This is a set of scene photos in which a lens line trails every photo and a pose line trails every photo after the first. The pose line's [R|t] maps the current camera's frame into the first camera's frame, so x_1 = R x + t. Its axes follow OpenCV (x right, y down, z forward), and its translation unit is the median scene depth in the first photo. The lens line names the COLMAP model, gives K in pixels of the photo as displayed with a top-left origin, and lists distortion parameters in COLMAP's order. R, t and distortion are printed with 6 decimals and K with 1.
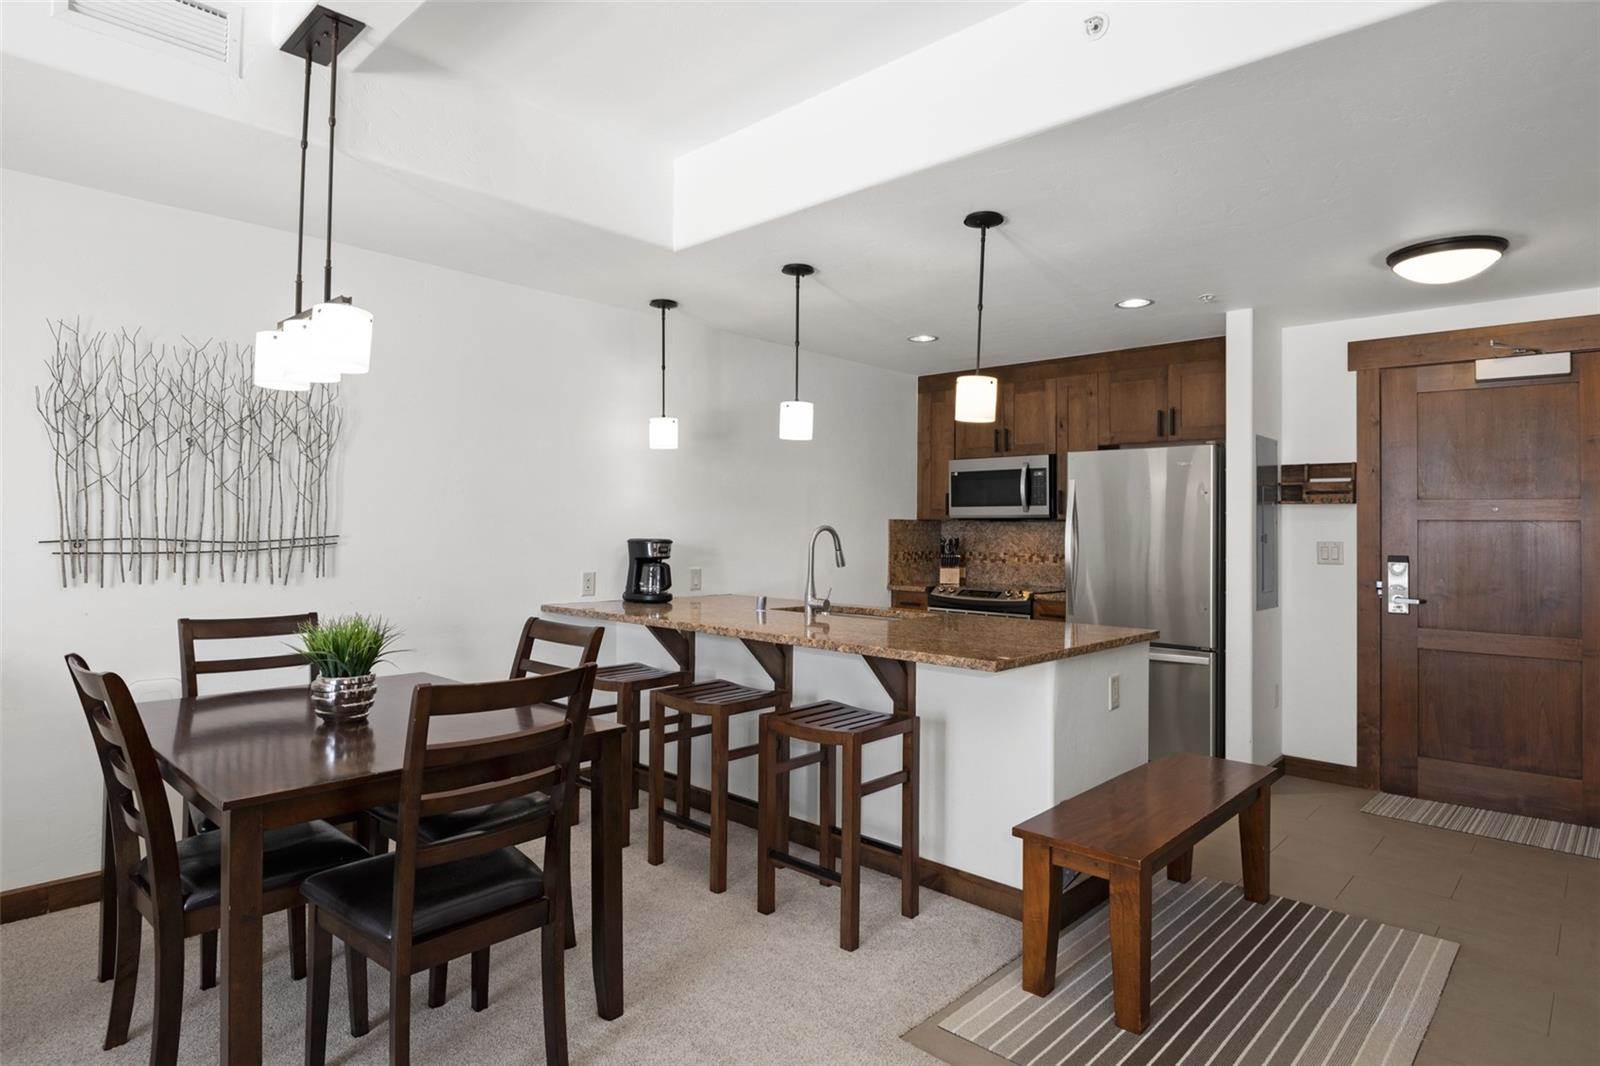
lens RADIAL K [[893.4, 0, 793.3], [0, 893.4, 508.2], [0, 0, 1]] dist [-0.004188, -0.000709]
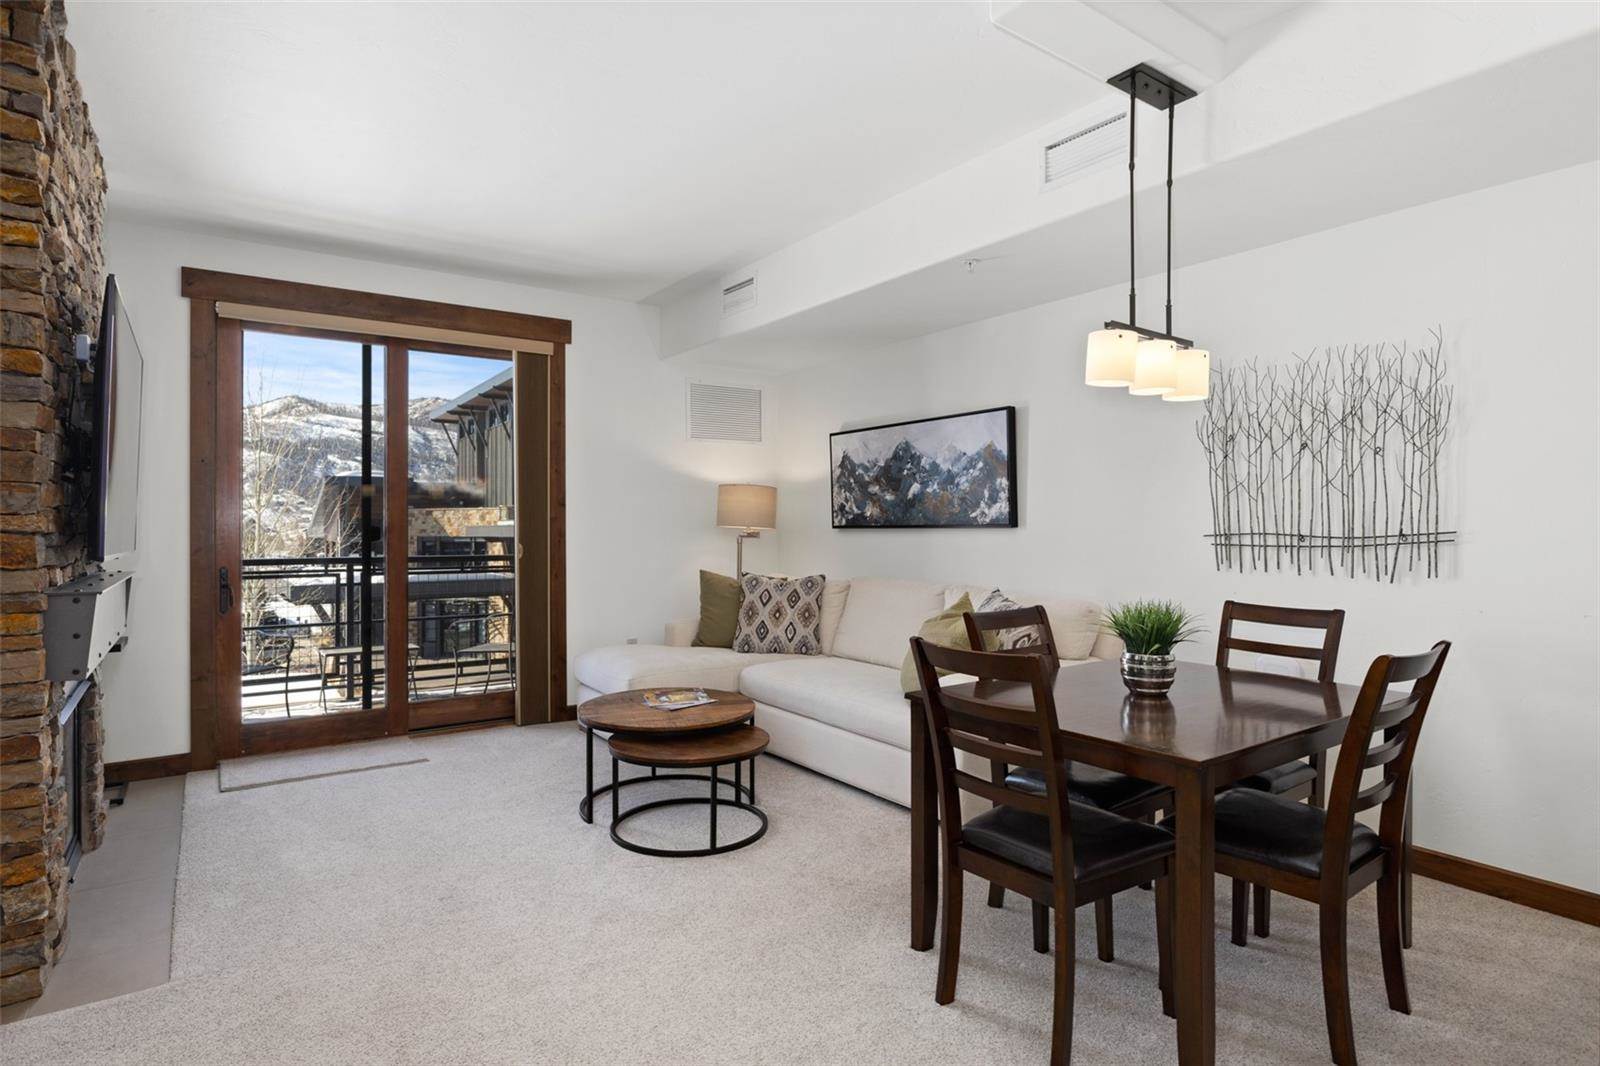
lens RADIAL K [[859.8, 0, 814.0], [0, 859.8, 517.0], [0, 0, 1]] dist [0.000122, -0.002340]
pose [[-0.190304, -0.027084, -0.981352, 0.329253], [0.018605, 0.999340, -0.031188, 0.024124], [0.981549, -0.024194, -0.189674, 0.415681]]
